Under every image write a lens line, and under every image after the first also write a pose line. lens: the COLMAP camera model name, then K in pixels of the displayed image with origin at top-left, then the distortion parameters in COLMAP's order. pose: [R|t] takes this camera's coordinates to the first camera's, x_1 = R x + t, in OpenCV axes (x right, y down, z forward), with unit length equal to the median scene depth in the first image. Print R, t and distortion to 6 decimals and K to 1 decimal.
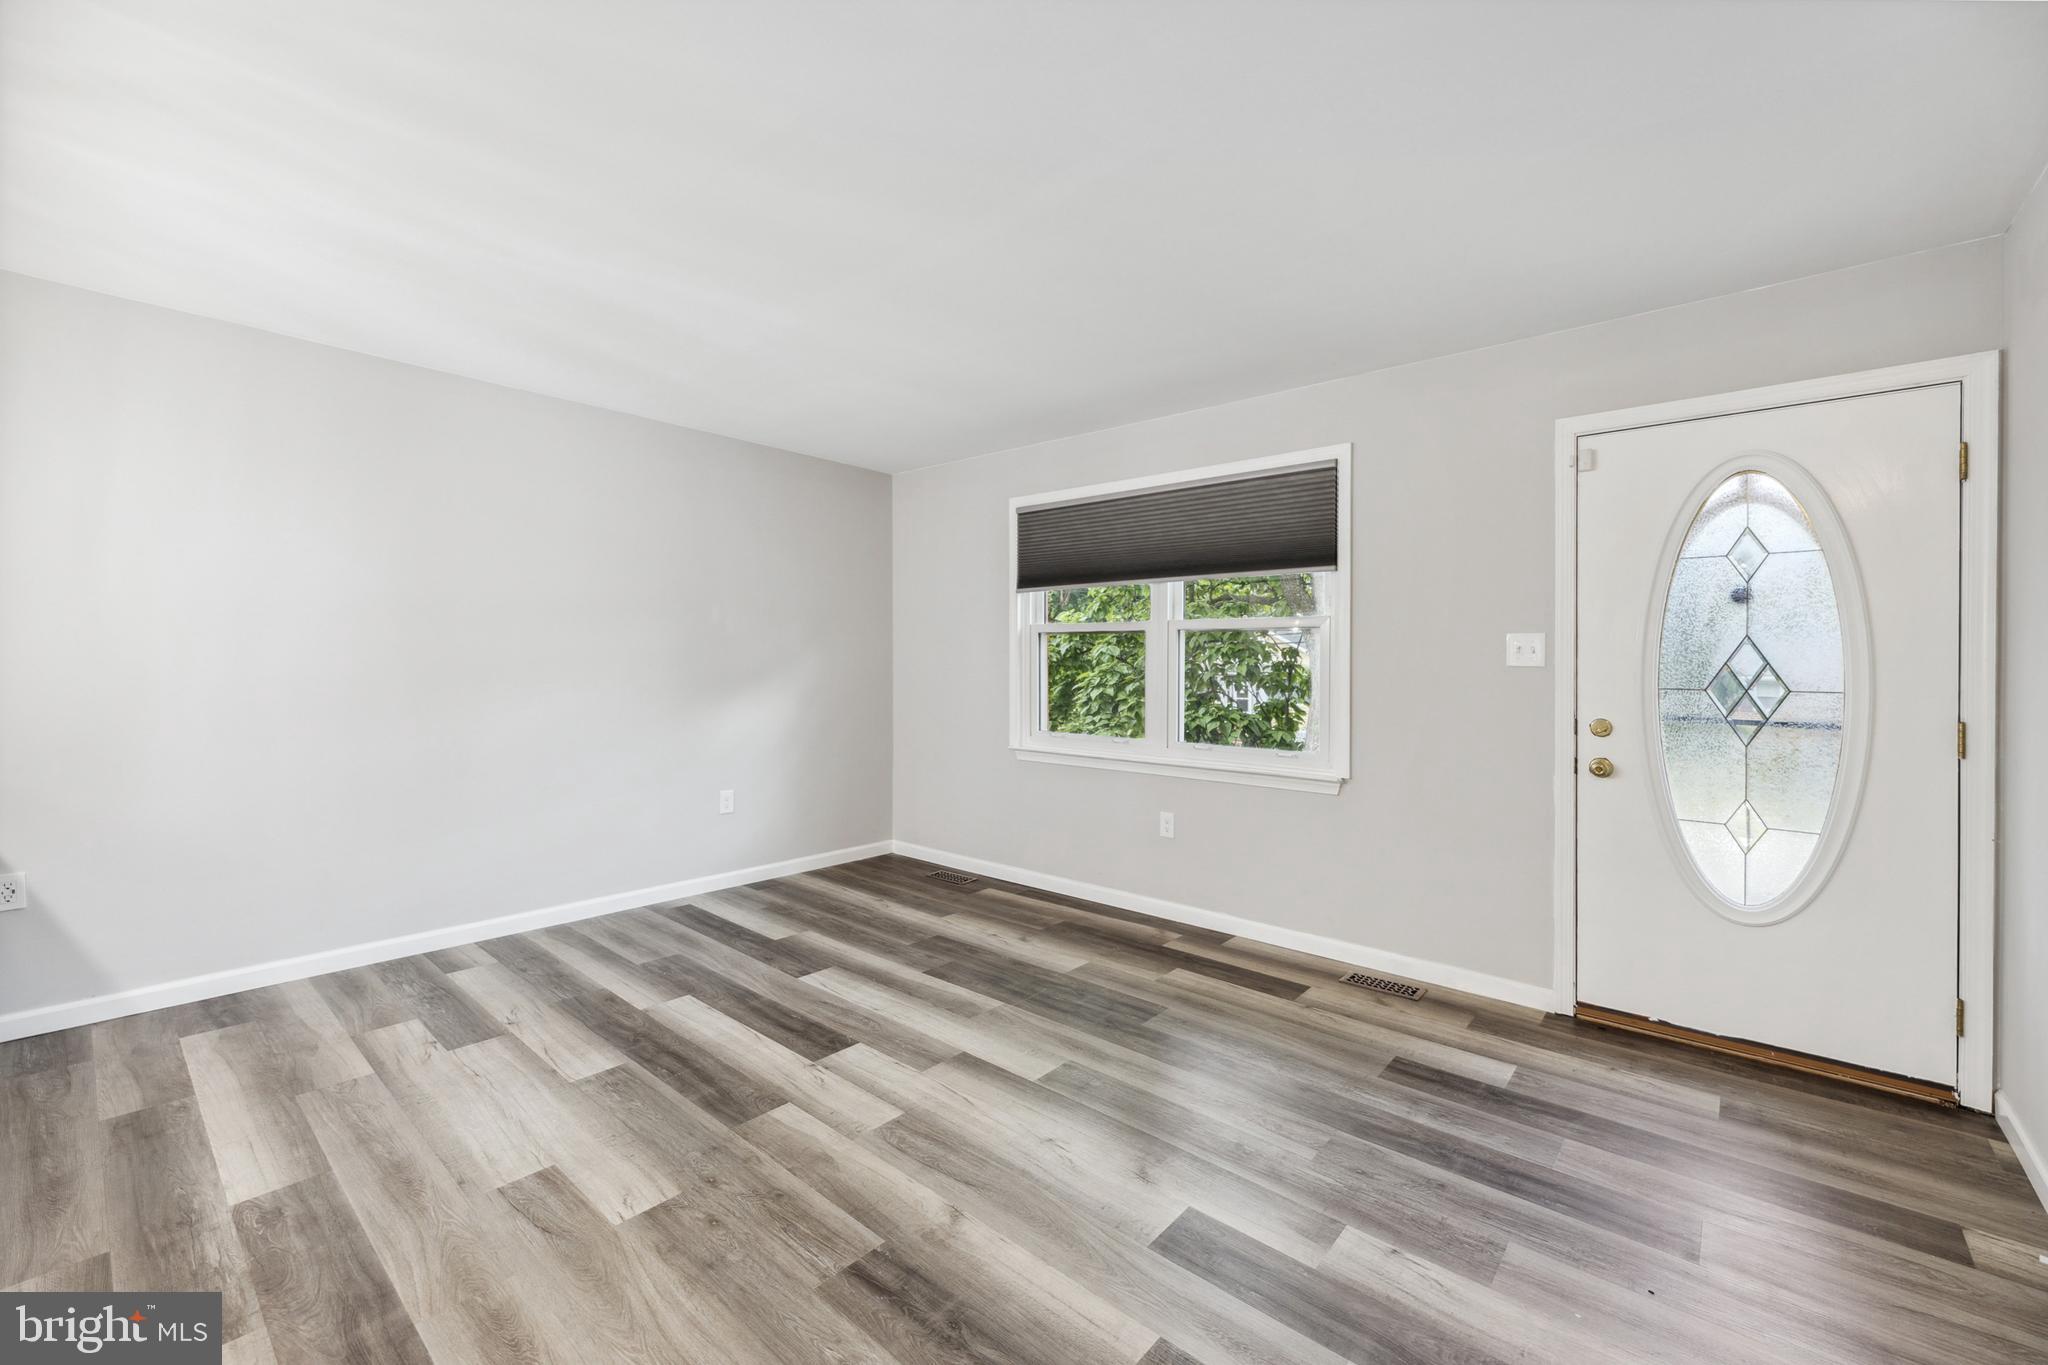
lens RADIAL K [[831.0, 0, 1035.4], [0, 831.0, 670.5], [0, 0, 1]] dist [-0.000721, 0.000105]
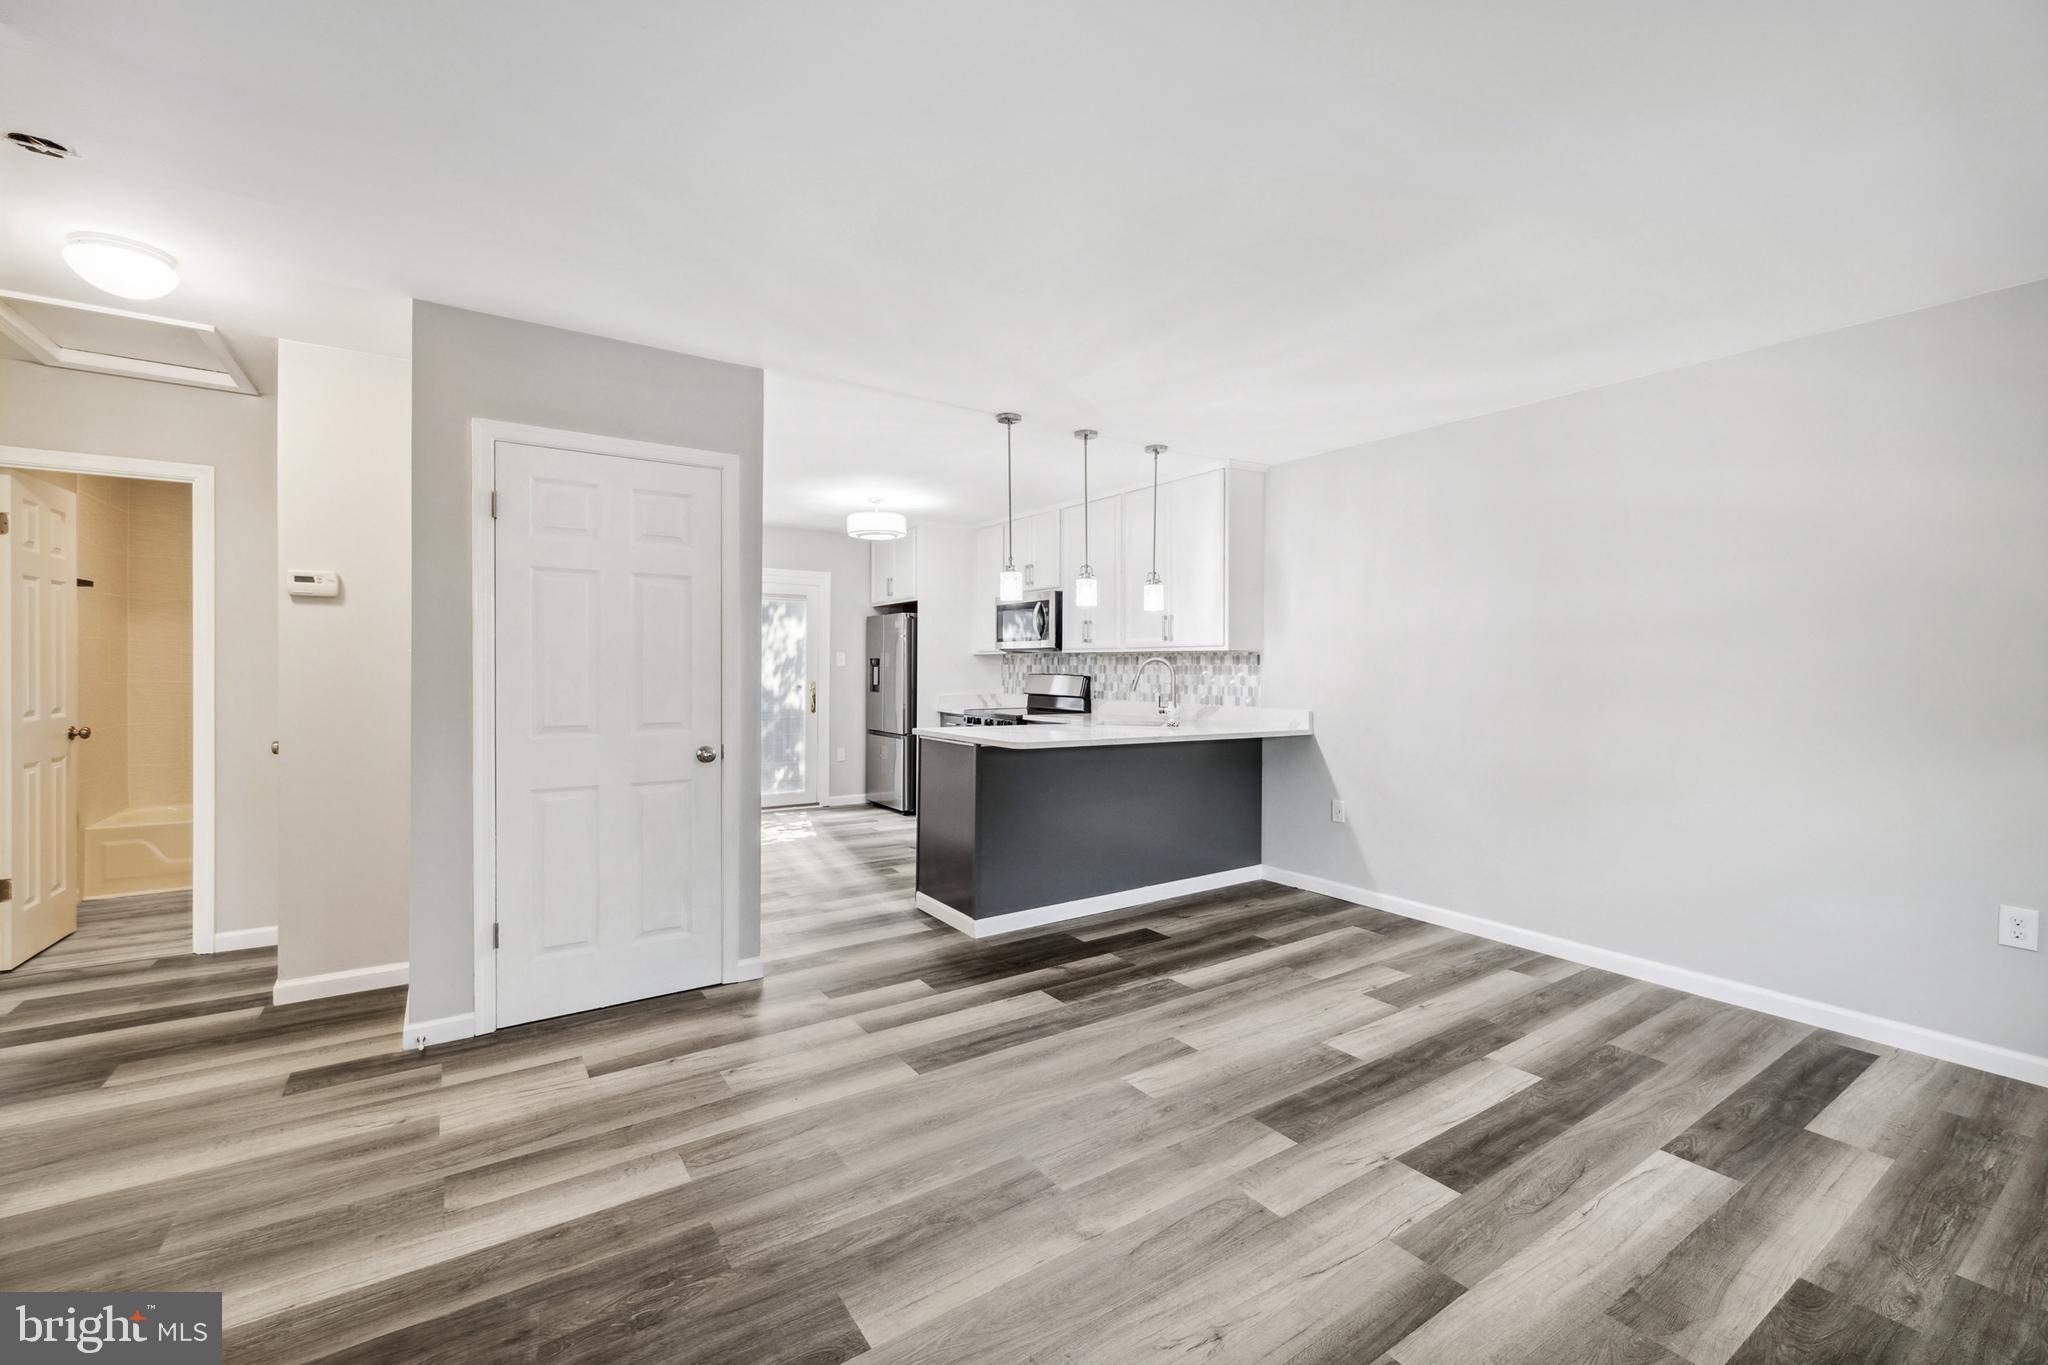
lens RADIAL K [[867.2, 0, 1028.6], [0, 867.2, 674.3], [0, 0, 1]] dist [-0.001726, -0.000639]
pose [[-0.272896, -0.003964, -0.962035, 0.577121], [-0.018960, 0.999819, 0.001259, -0.004504], [0.961857, 0.018583, -0.272922, 0.760868]]
